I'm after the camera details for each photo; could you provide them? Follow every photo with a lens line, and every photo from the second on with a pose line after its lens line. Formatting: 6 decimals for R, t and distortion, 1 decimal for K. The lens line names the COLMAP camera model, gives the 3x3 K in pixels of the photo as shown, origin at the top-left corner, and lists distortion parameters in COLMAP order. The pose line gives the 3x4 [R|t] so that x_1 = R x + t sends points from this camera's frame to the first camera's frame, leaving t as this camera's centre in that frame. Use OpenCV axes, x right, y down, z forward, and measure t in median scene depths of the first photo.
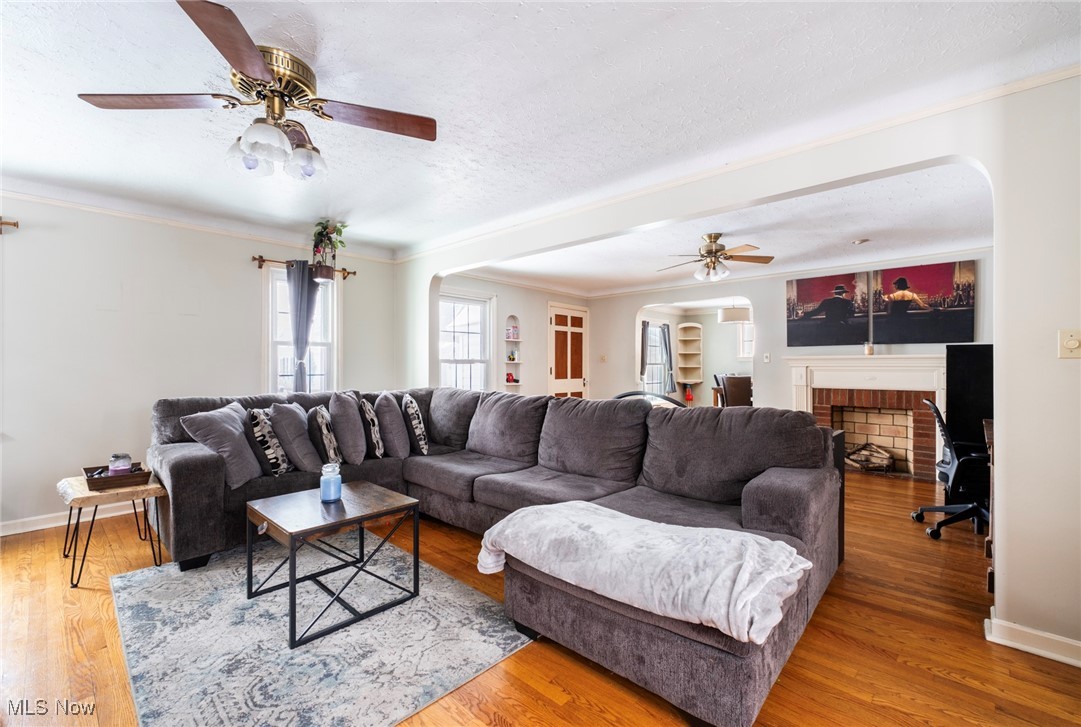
lens RADIAL K [[468.8, 0, 535.9], [0, 468.8, 358.4], [0, 0, 1]] dist [-0.000230, 0.000230]
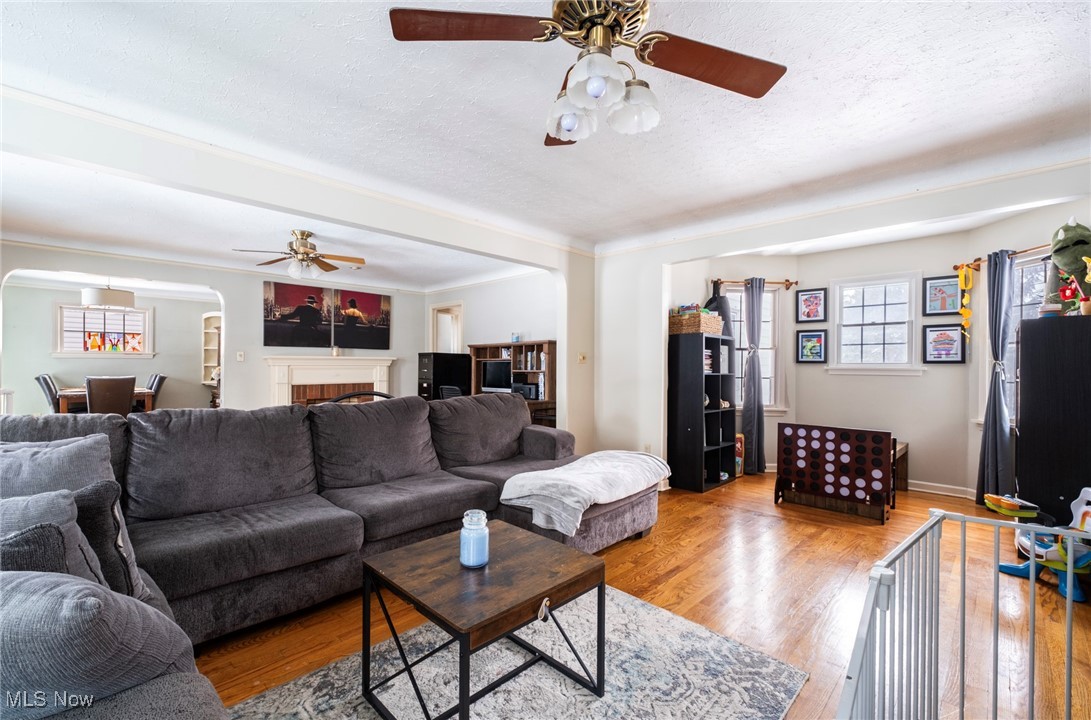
lens RADIAL K [[466.2, 0, 545.7], [0, 466.2, 365.3], [0, 0, 1]] dist [-0.001337, -0.000029]
pose [[0.012466, -0.002093, 0.999920, -0.580368], [-0.018865, 0.999819, 0.002328, 0.003624], [-0.999744, -0.018892, 0.012425, 0.464121]]
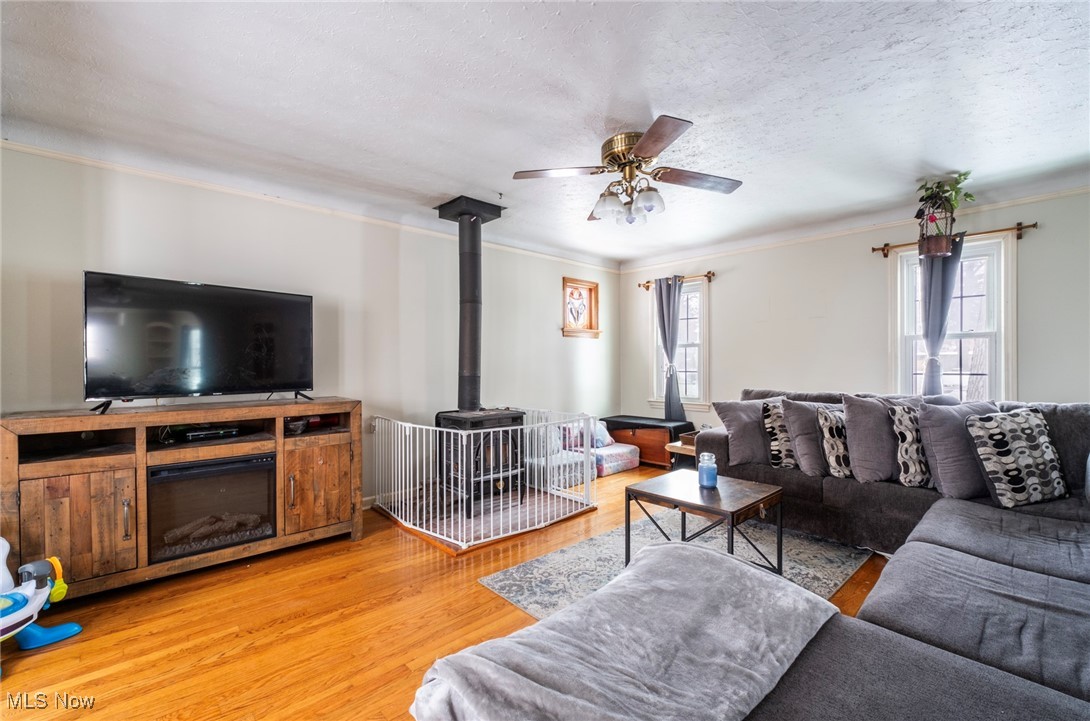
lens RADIAL K [[465.8, 0, 539.9], [0, 465.8, 366.3], [0, 0, 1]] dist [-0.001337, -0.000029]
pose [[-0.067016, 0.007262, -0.997725, 0.349547], [0.016214, 0.999849, 0.006188, 0.004664], [0.997620, -0.015762, -0.067124, 0.356527]]
